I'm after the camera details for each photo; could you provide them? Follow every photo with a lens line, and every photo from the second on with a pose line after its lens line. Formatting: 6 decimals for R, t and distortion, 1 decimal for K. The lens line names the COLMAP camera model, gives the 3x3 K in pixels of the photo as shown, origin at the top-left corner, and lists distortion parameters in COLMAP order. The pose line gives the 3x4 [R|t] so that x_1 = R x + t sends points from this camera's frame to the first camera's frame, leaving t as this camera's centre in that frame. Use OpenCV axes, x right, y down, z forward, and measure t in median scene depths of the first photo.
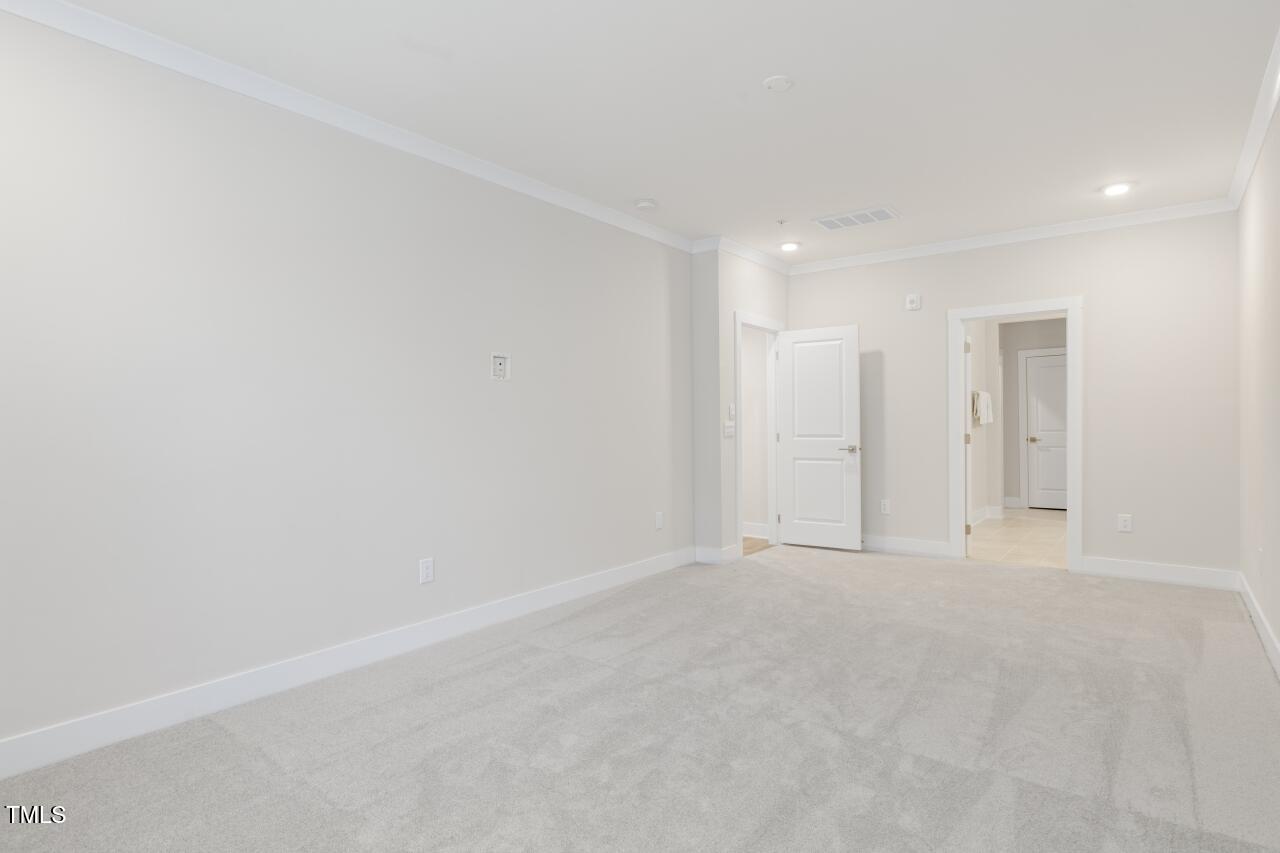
lens RADIAL K [[668.6, 0, 624.8], [0, 668.6, 419.5], [0, 0, 1]] dist [0.000056, -0.000327]
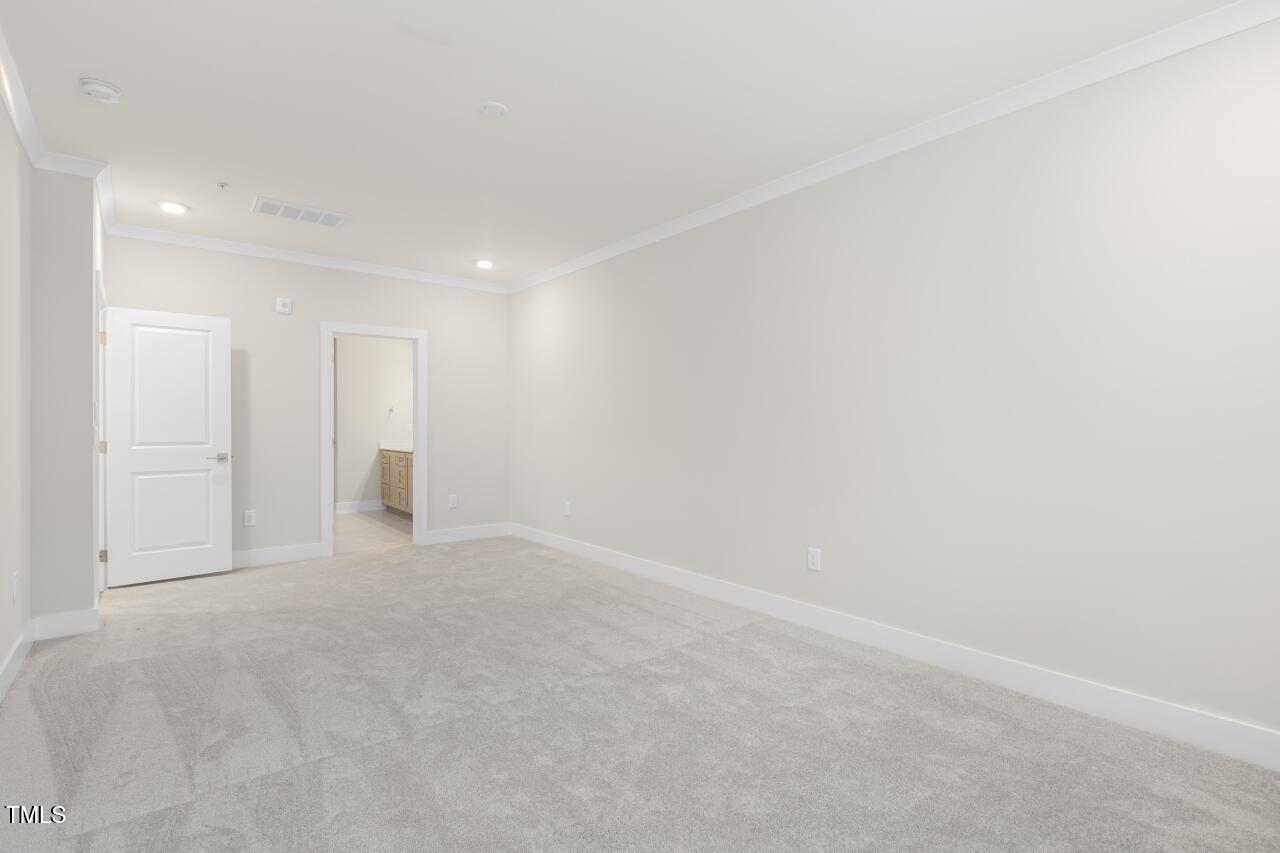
lens RADIAL K [[615.1, 0, 653.3], [0, 615.1, 409.7], [0, 0, 1]] dist [0.001912, -0.000364]
pose [[0.216068, 0.033136, 0.975816, -0.352941], [-0.007010, 0.999451, -0.032387, 0.003932], [-0.976353, 0.000157, 0.216182, 0.287137]]
